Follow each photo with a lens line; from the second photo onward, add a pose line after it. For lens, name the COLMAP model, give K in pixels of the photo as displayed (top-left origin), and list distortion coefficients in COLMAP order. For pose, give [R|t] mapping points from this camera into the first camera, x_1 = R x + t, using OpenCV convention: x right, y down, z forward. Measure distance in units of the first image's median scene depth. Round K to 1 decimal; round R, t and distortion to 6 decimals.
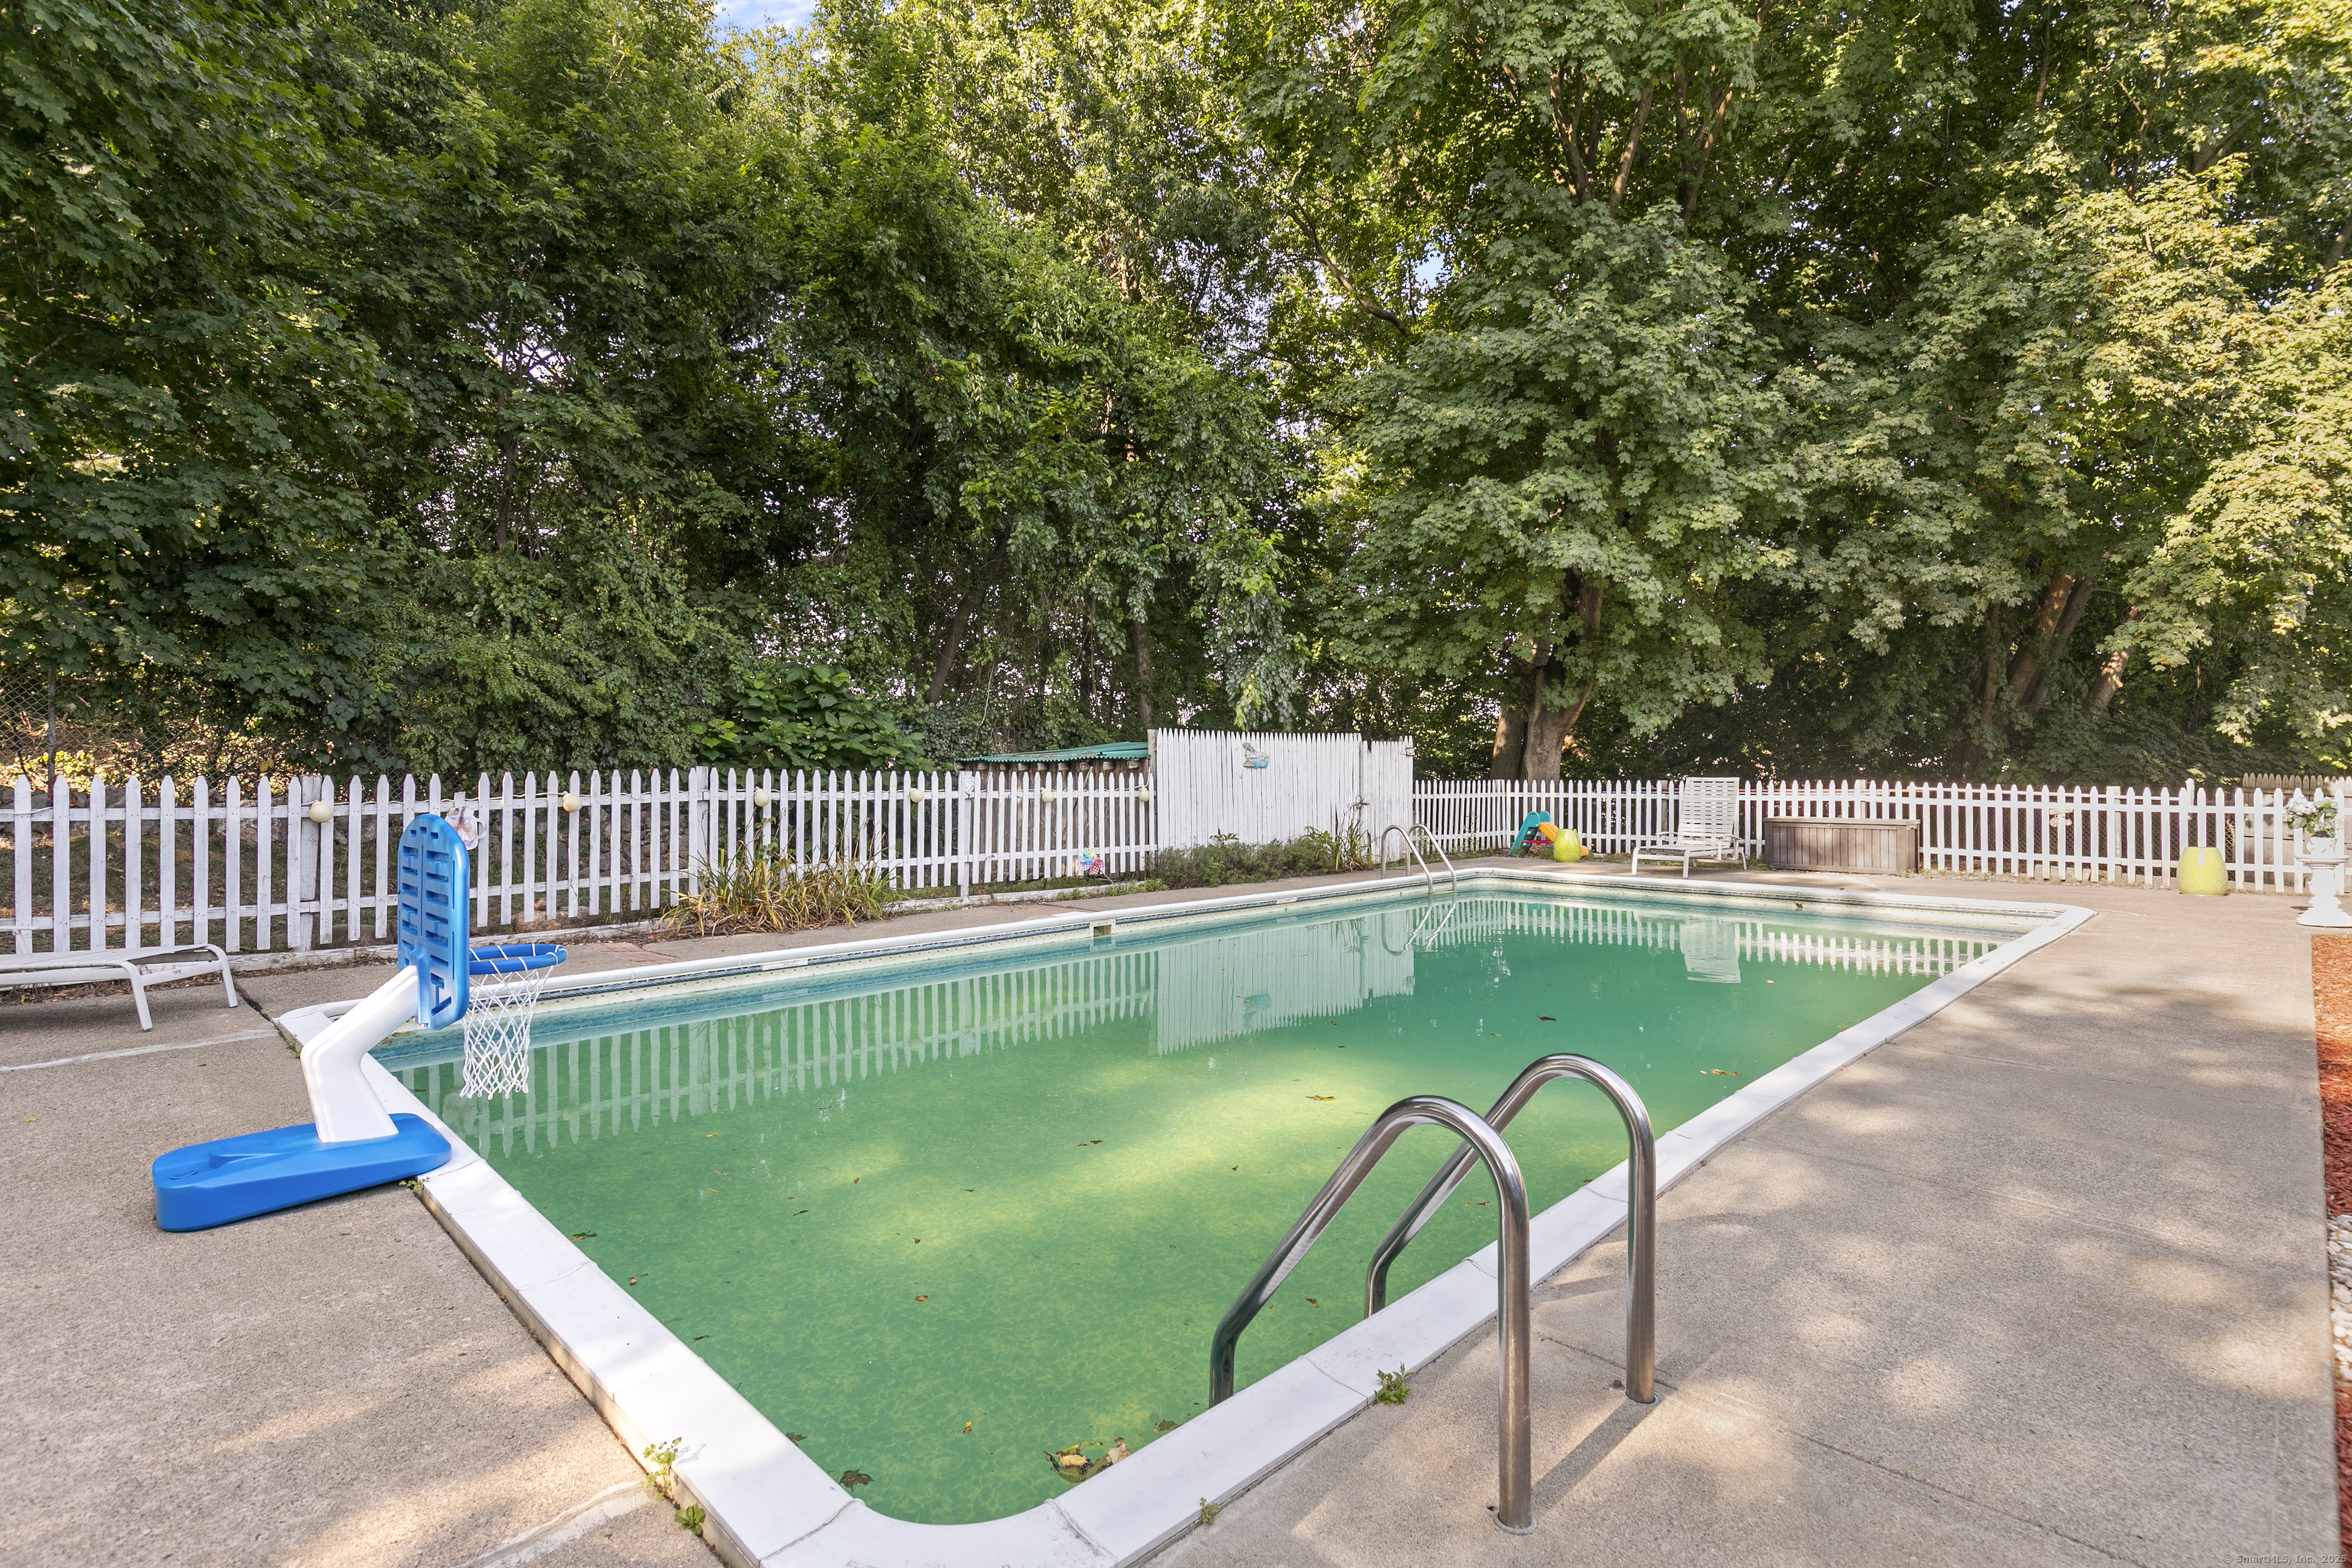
lens RADIAL K [[1124.3, 0, 1176.0], [0, 1124.3, 784.0], [0, 0, 1]] dist [0.000029, 0.000051]
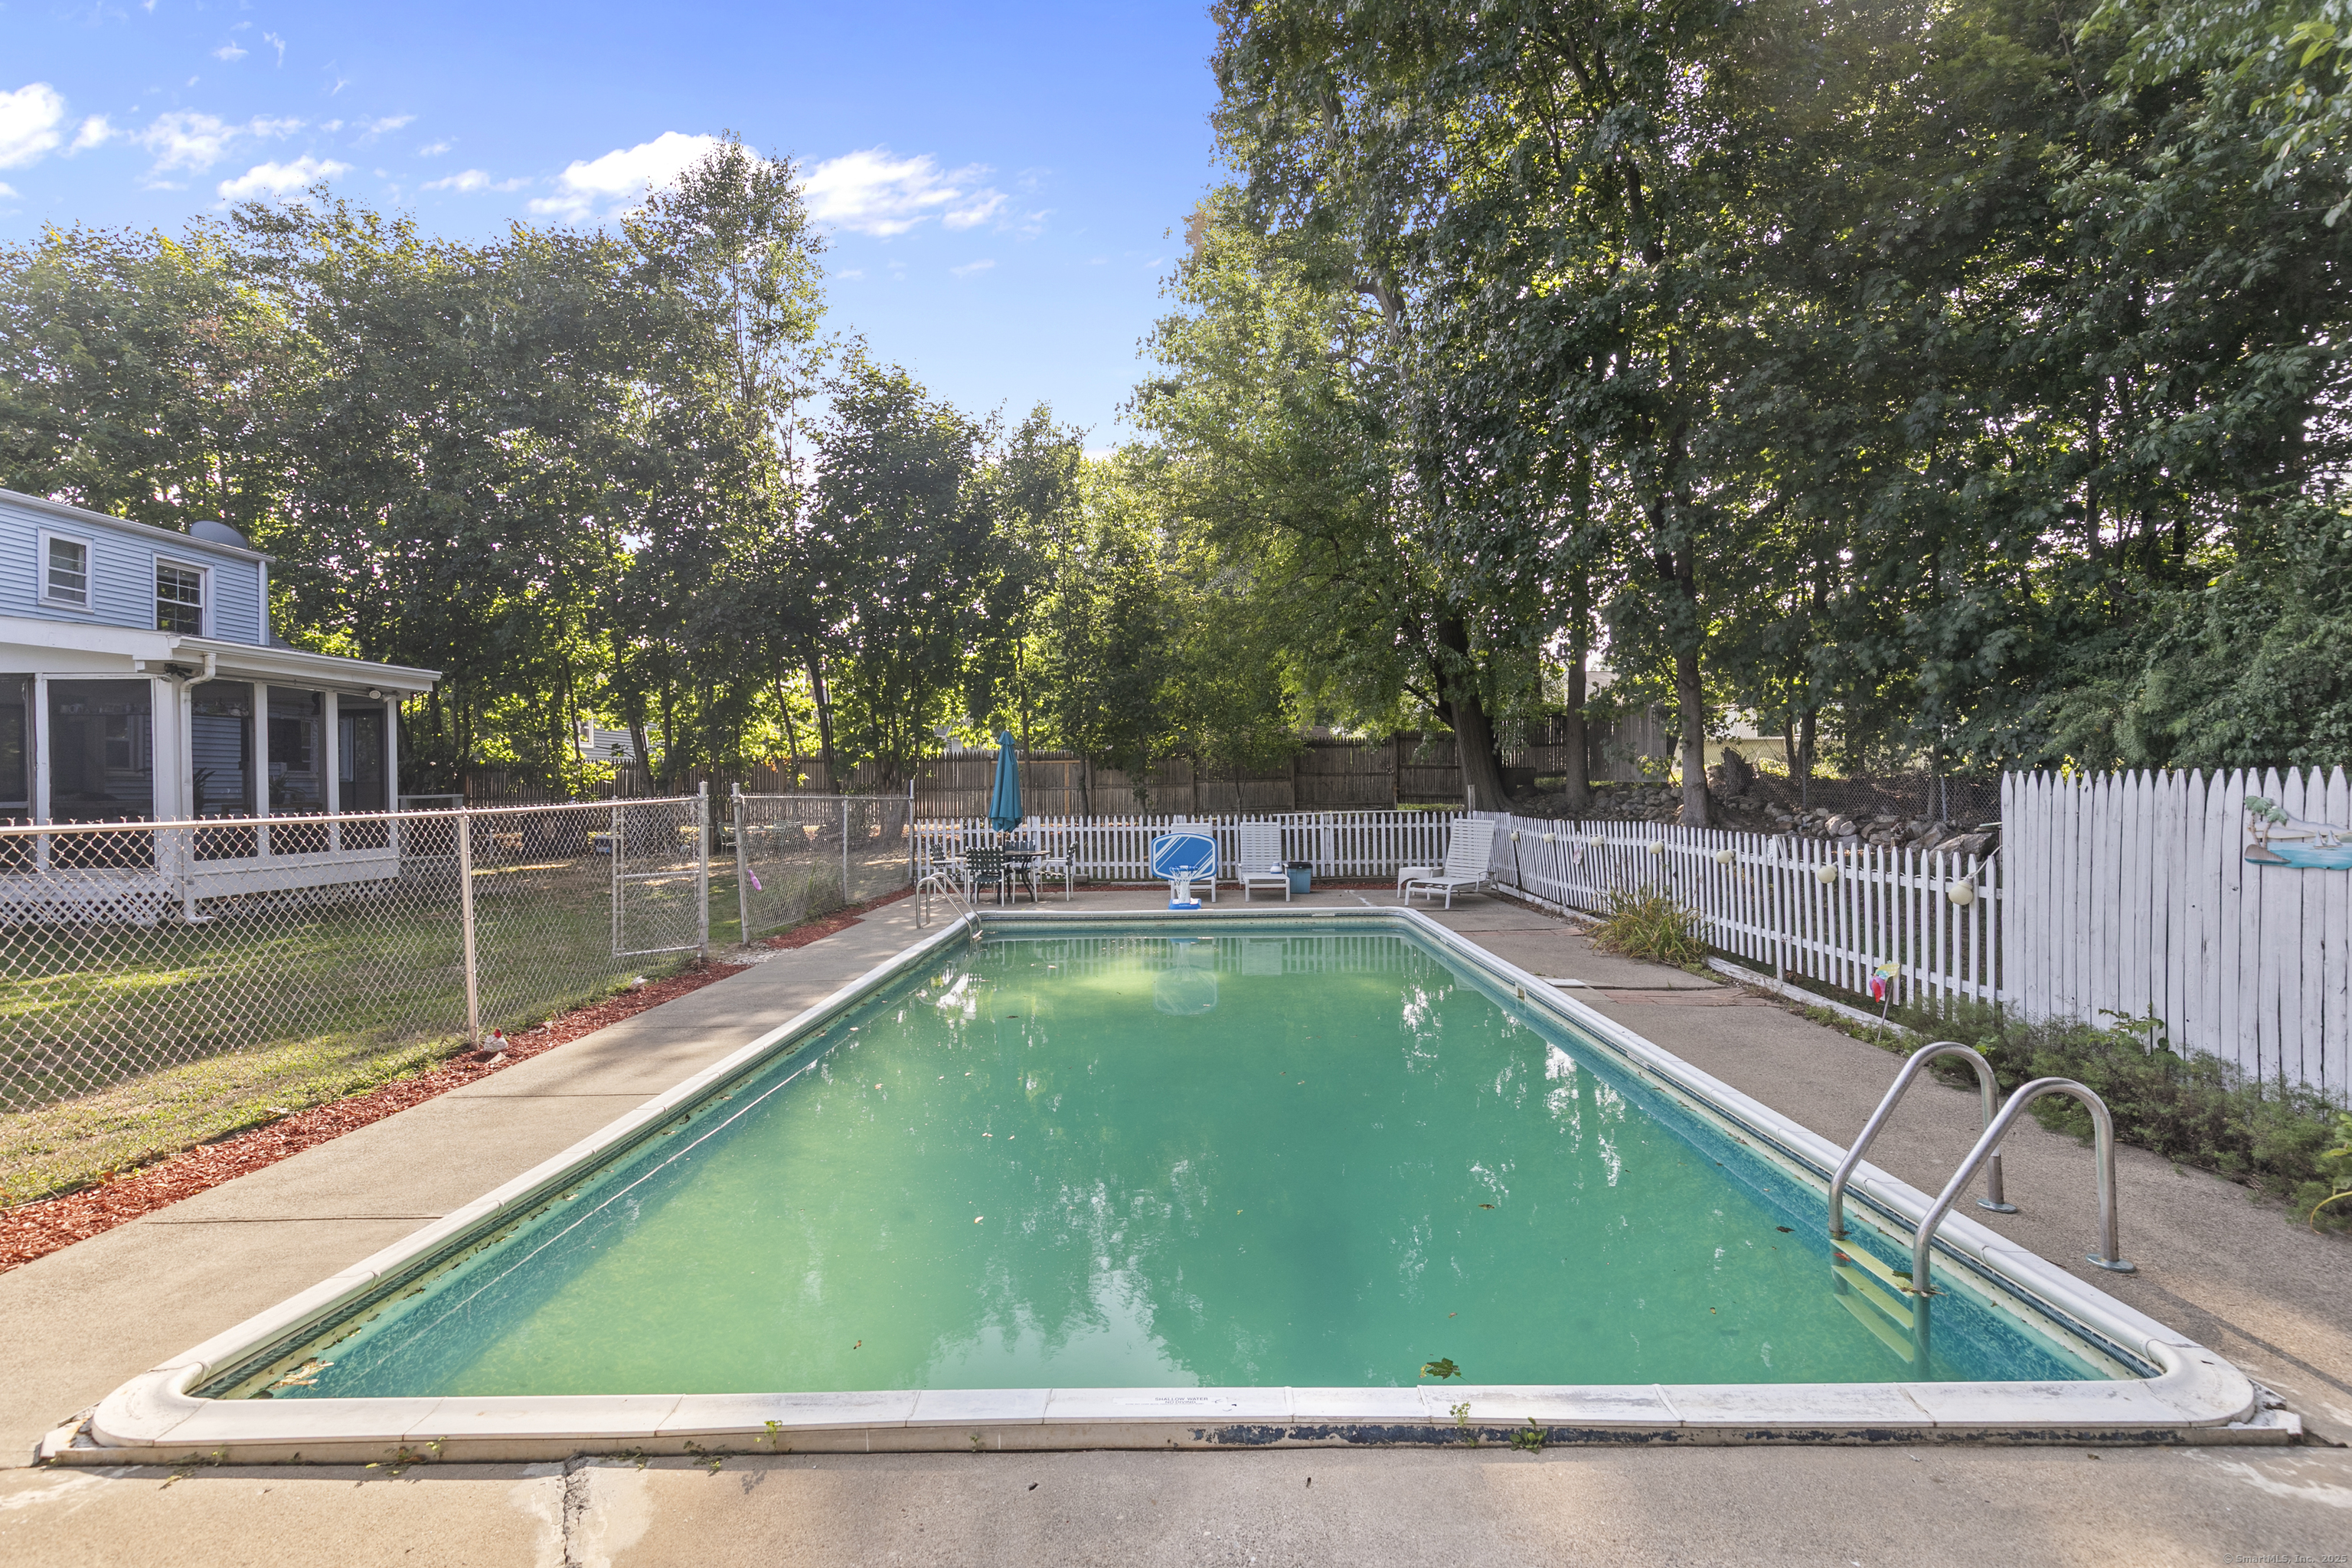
lens RADIAL K [[1124.3, 0, 1176.0], [0, 1124.3, 784.0], [0, 0, 1]] dist [0.000029, 0.000051]
pose [[-0.702640, -0.005046, -0.711527, 0.513592], [-0.010437, 0.999940, 0.003214, -0.033459], [0.711469, 0.009685, -0.702651, 0.872406]]
